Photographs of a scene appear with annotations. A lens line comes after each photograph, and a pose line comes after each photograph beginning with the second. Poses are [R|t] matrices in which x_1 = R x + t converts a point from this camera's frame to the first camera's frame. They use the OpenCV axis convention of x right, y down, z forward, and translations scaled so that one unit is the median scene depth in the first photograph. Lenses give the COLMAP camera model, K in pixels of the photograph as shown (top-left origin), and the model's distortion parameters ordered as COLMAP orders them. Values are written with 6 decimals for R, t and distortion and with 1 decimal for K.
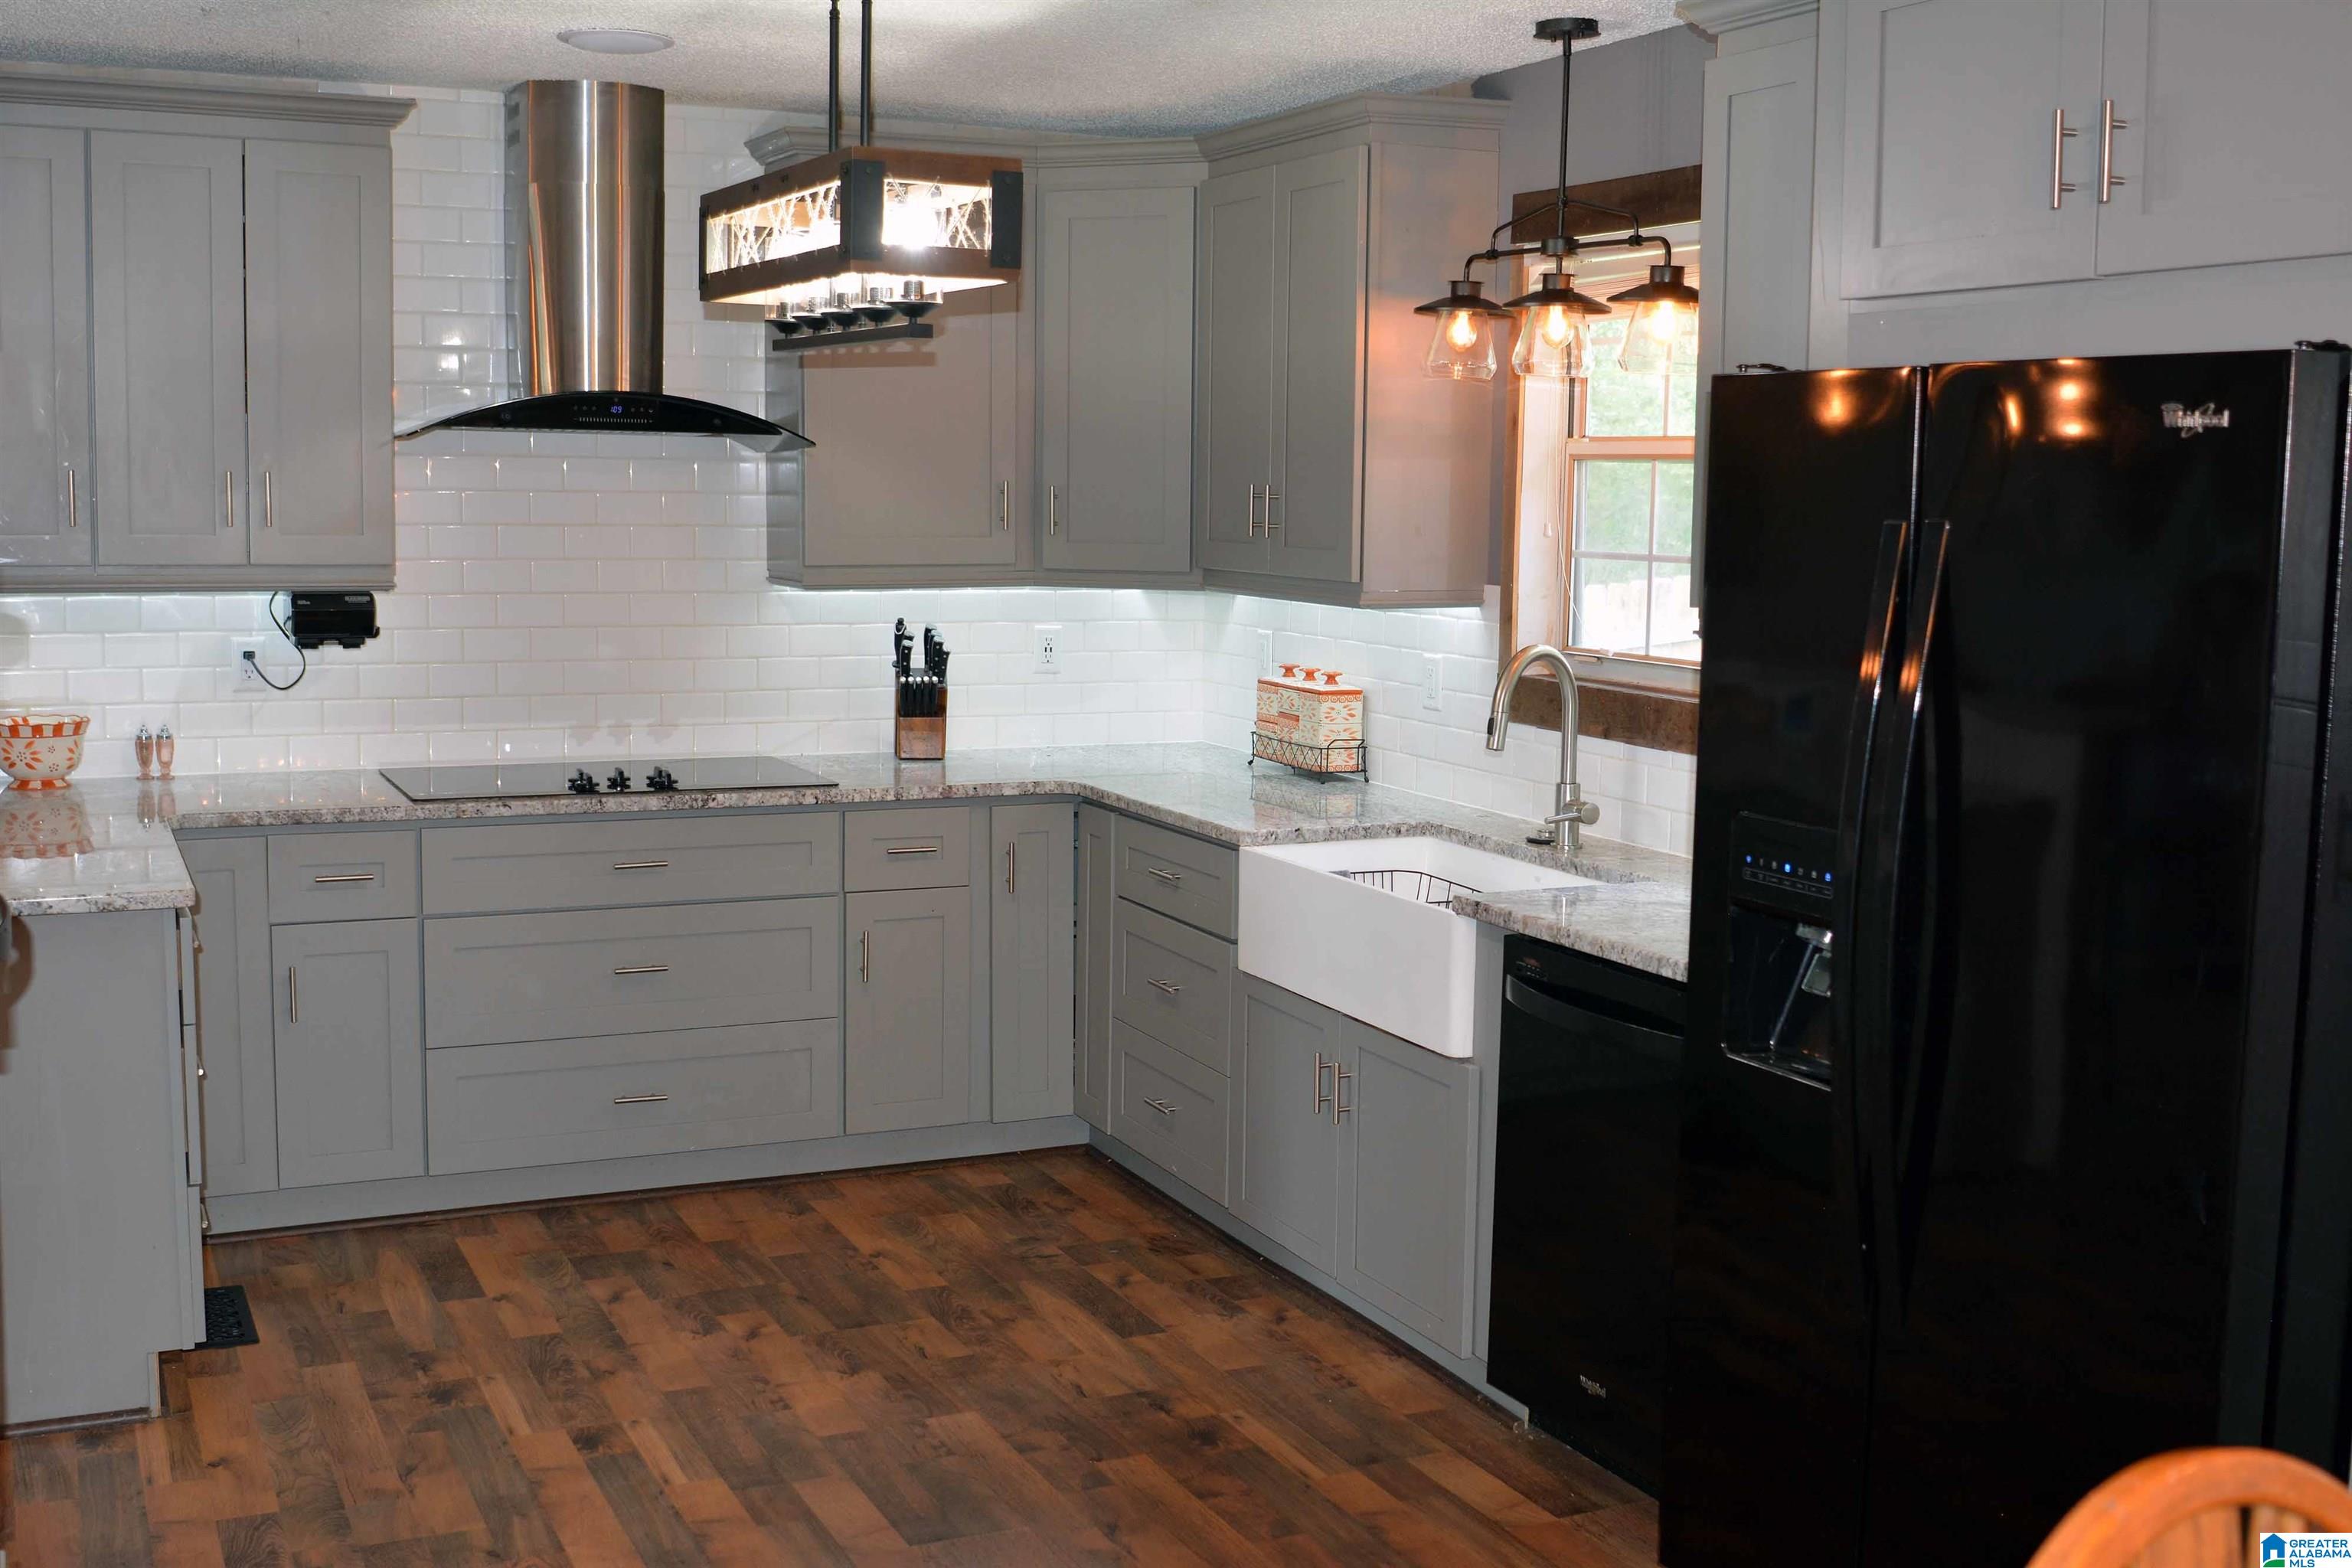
lens RADIAL K [[2483.5, 0, 1176.0], [0, 2483.5, 784.0], [0, 0, 1]] dist [-0.098333, 0.013265]
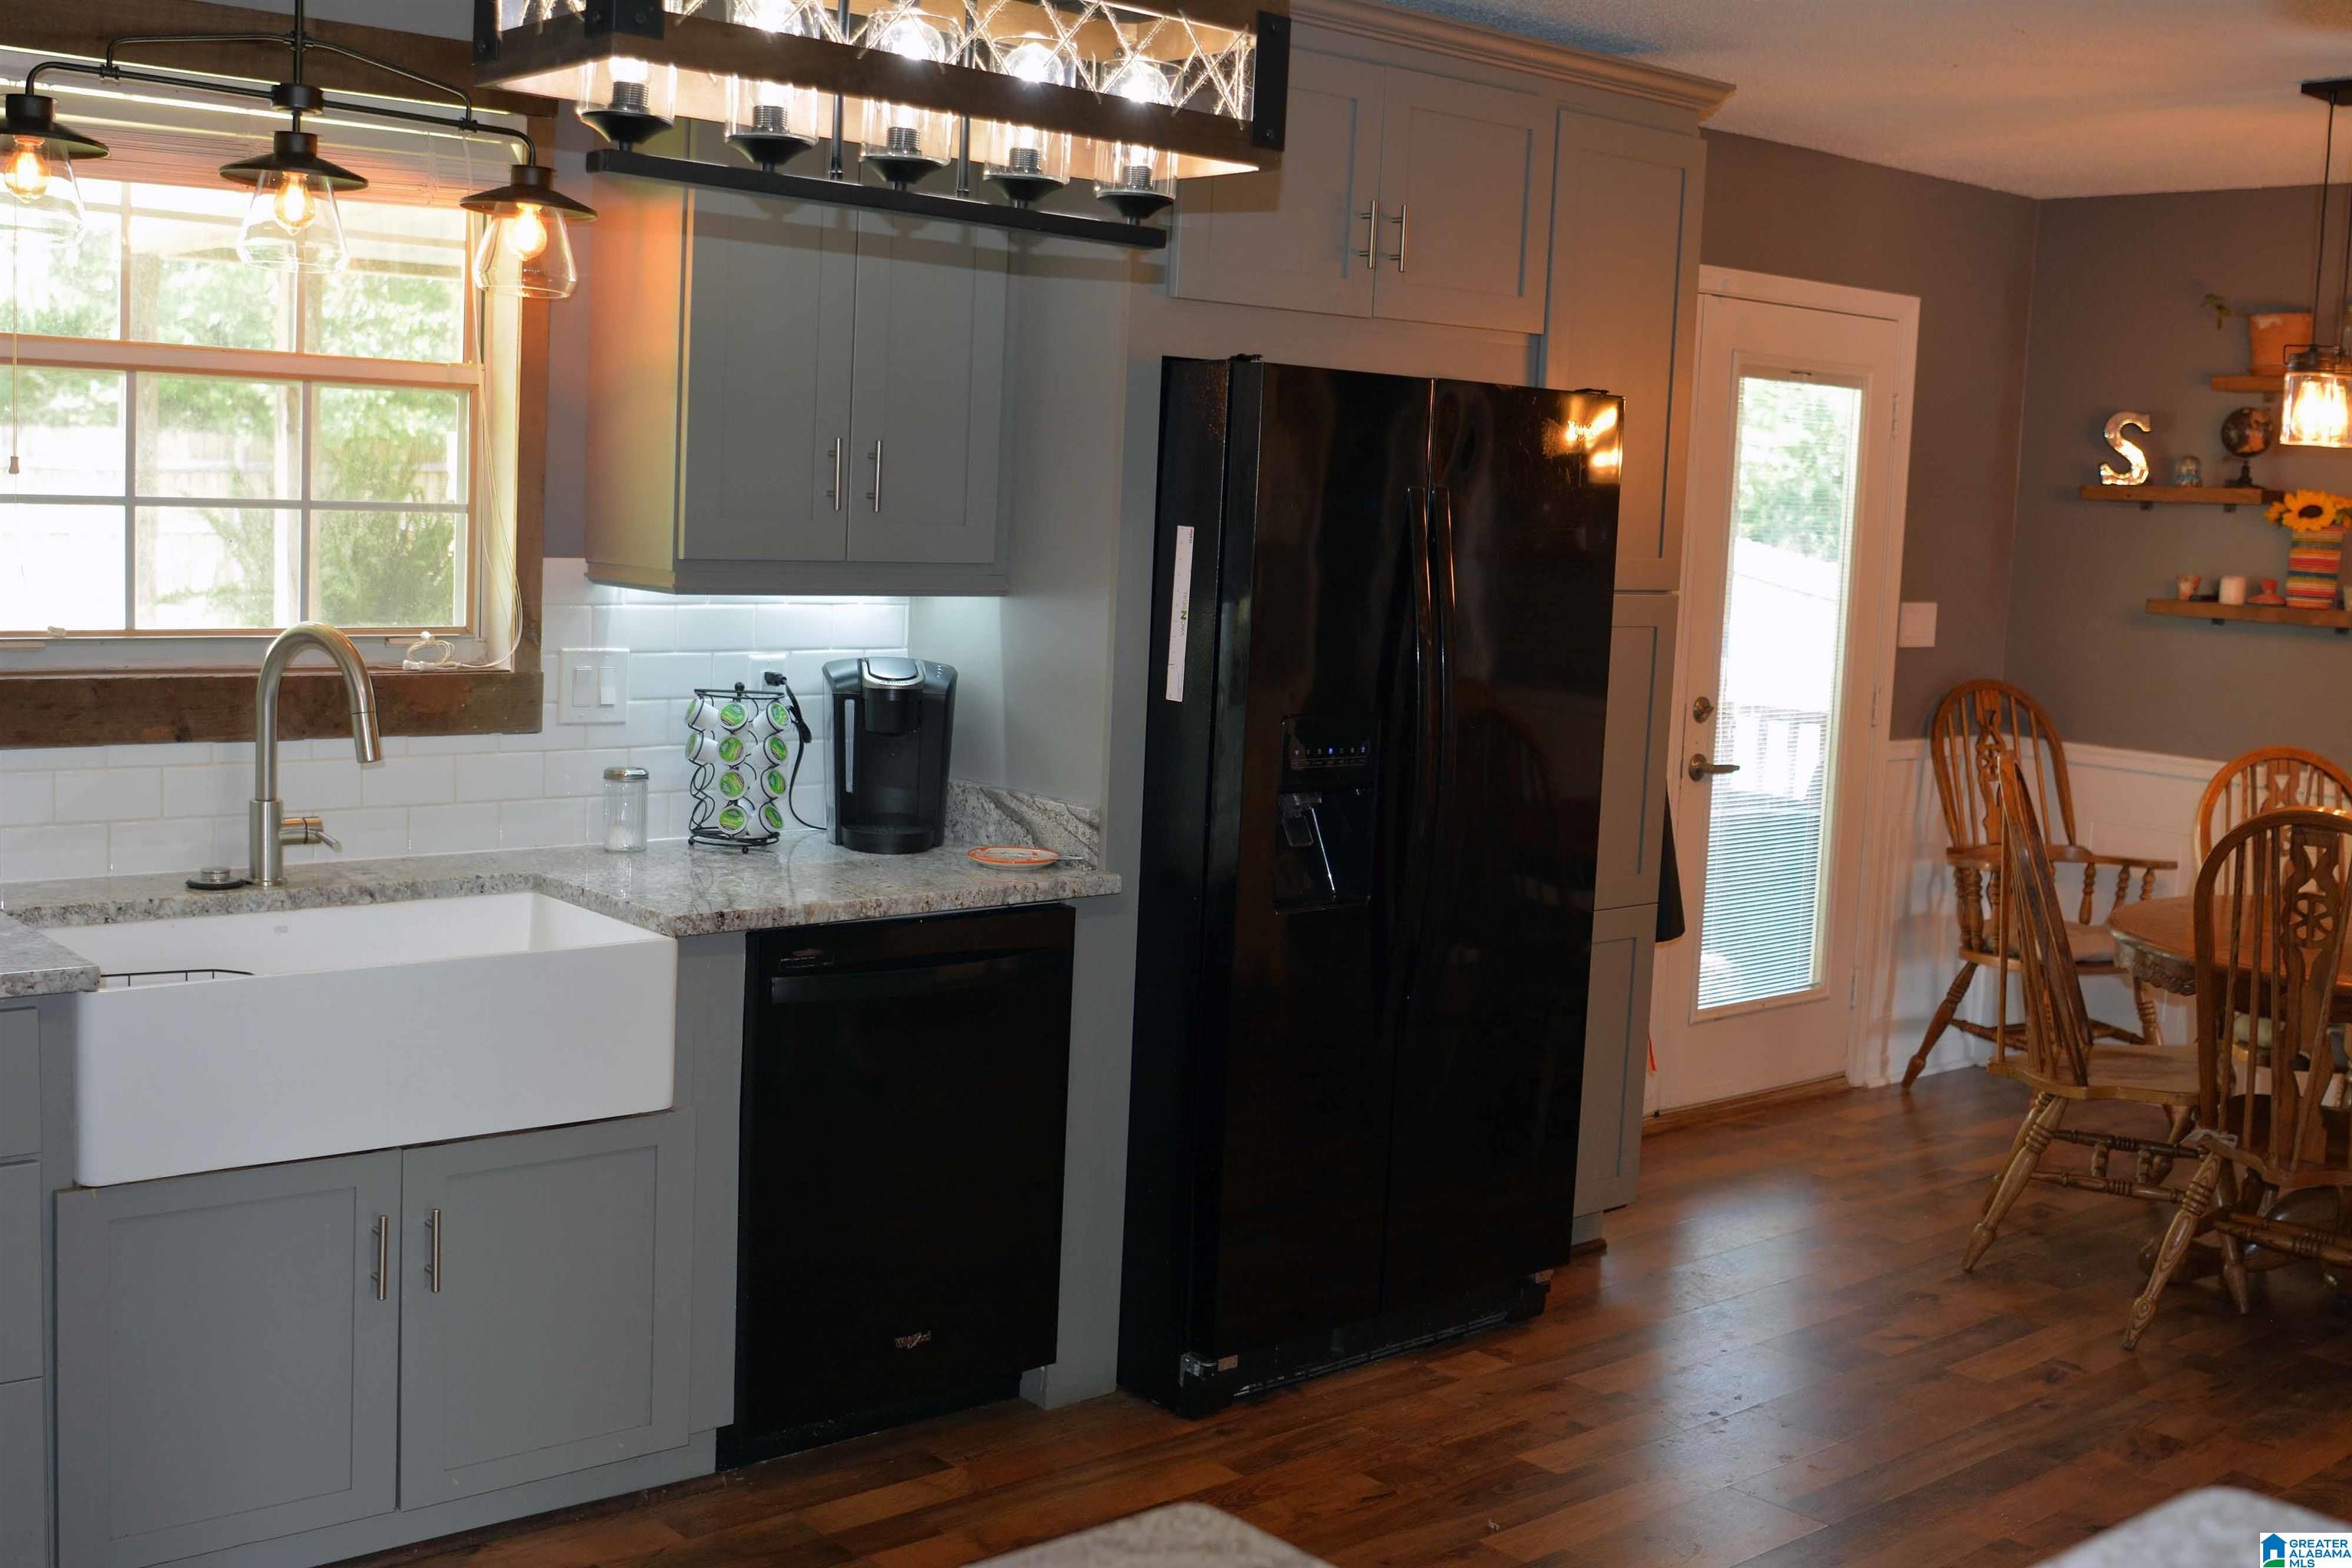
lens RADIAL K [[2483.5, 0, 1176.0], [0, 2483.5, 784.0], [0, 0, 1]] dist [-0.098333, 0.013265]
pose [[-0.272717, -0.143177, 0.951381, -0.664717], [0.067512, 0.983579, 0.167375, -0.117157], [-0.959723, 0.109876, -0.258573, 0.963301]]
